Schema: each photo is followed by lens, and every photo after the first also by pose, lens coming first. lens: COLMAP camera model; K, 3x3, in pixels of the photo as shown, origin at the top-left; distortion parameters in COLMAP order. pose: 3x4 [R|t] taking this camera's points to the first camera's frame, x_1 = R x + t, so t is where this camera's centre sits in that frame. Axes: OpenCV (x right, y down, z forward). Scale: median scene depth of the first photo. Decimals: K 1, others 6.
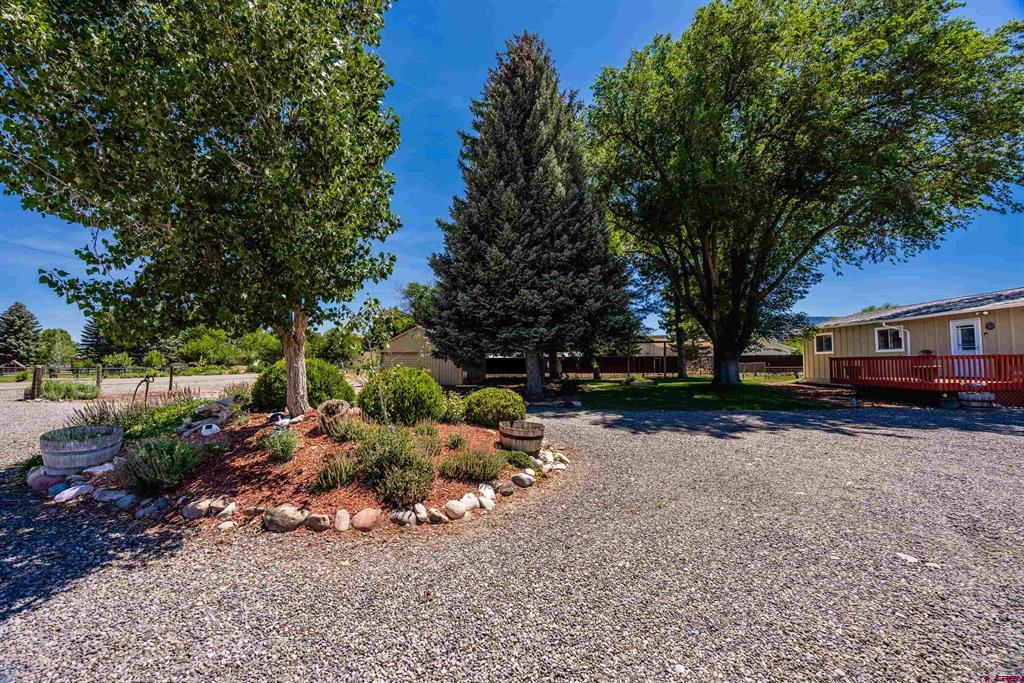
lens RADIAL K [[395.8, 0, 512.0], [0, 395.8, 341.5], [0, 0, 1]] dist [0.003117, -0.000251]
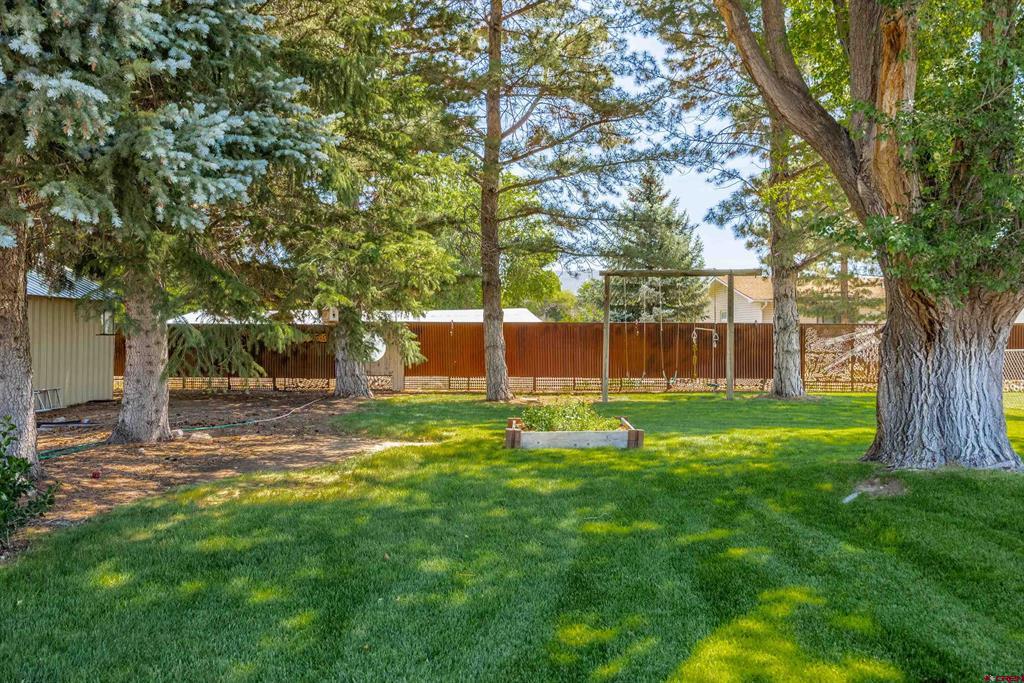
lens RADIAL K [[885.1, 0, 512.0], [0, 885.1, 341.5], [0, 0, 1]] dist [0.003178, 0.001276]
pose [[0.998542, 0.008401, 0.053320, 0.360703], [-0.011501, 0.998244, 0.058102, 0.027744], [-0.052738, -0.058630, 0.996886, 0.680640]]
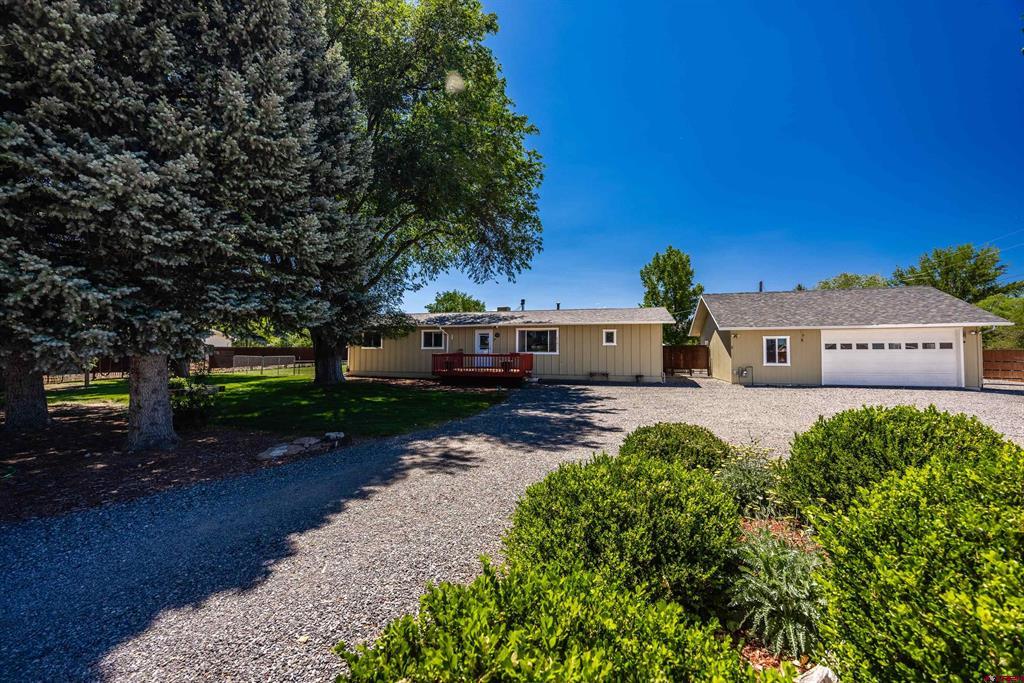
lens RADIAL K [[395.8, 0, 512.0], [0, 395.8, 341.5], [0, 0, 1]] dist [0.003117, -0.000251]
pose [[0.186152, 0.027465, 0.982137, -0.309621], [-0.052880, 0.998440, -0.017898, 0.010547], [-0.981097, -0.048604, 0.187314, 0.519550]]
